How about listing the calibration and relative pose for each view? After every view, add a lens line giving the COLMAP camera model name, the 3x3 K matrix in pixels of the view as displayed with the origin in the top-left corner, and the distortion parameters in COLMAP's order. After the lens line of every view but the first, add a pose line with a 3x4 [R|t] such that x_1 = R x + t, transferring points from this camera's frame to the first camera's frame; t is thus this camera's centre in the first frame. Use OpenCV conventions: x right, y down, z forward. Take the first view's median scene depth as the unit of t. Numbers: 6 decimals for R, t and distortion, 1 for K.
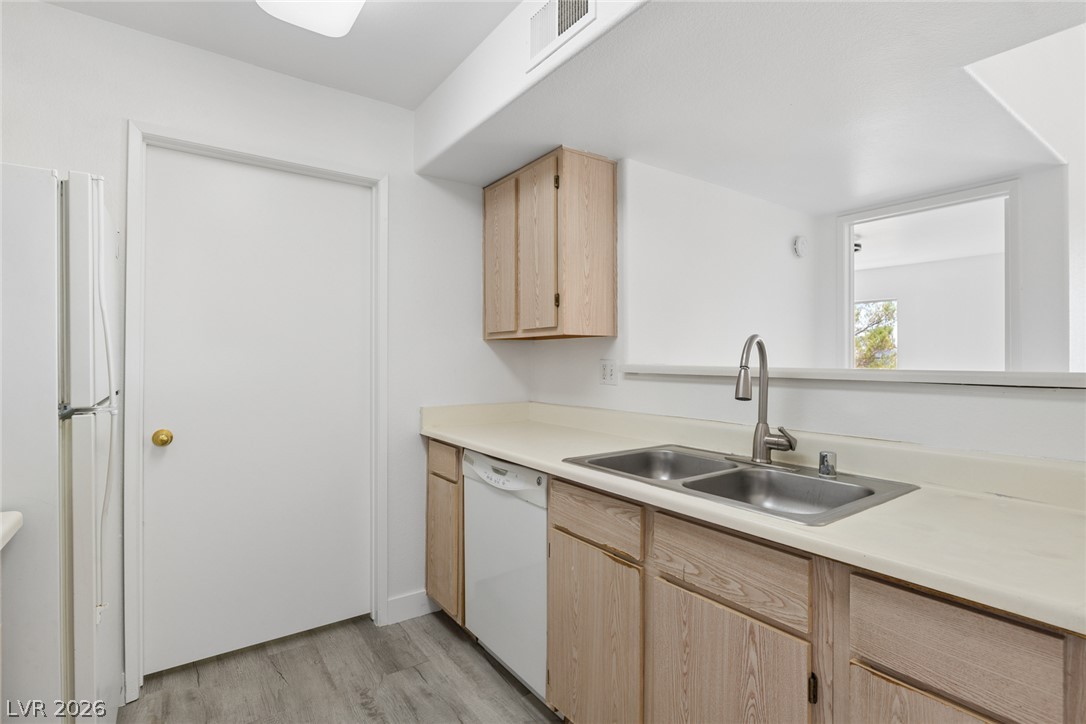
lens RADIAL K [[522.2, 0, 545.3], [0, 522.2, 355.5], [0, 0, 1]] dist [-0.000682, -0.000425]
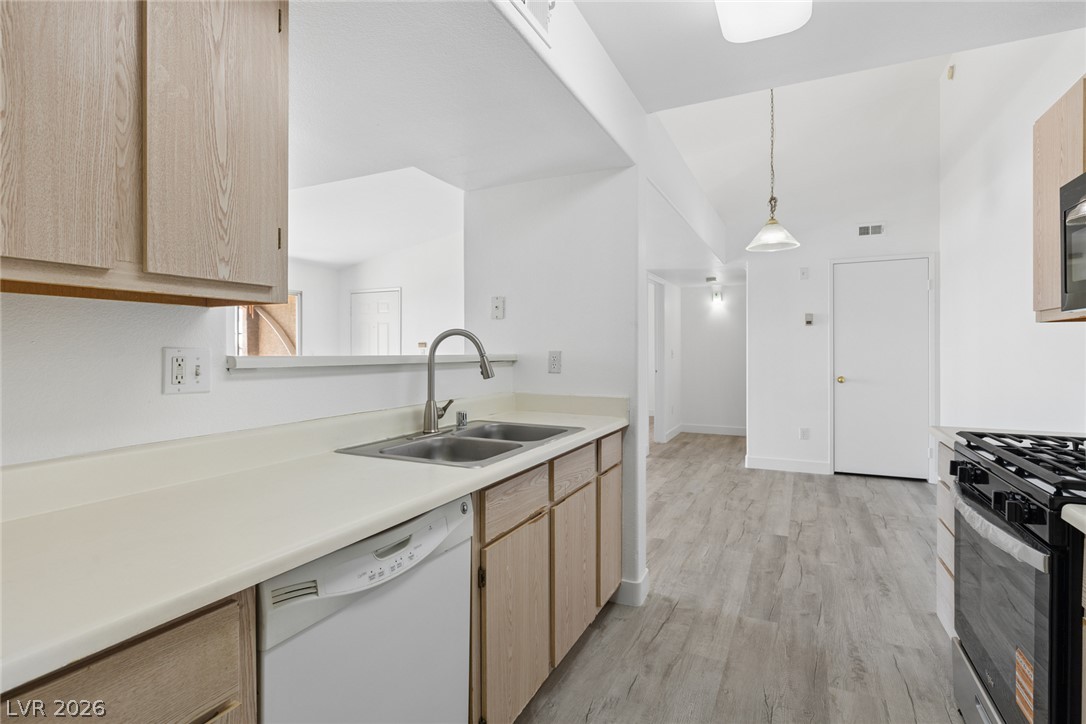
lens RADIAL K [[522.2, 0, 546.0], [0, 522.2, 355.2], [0, 0, 1]] dist [-0.000682, -0.000425]
pose [[-0.474892, -0.013329, 0.879943, -0.688528], [-0.011471, 0.999894, 0.008955, 0.008452], [-0.879969, -0.005841, -0.474995, 1.176540]]
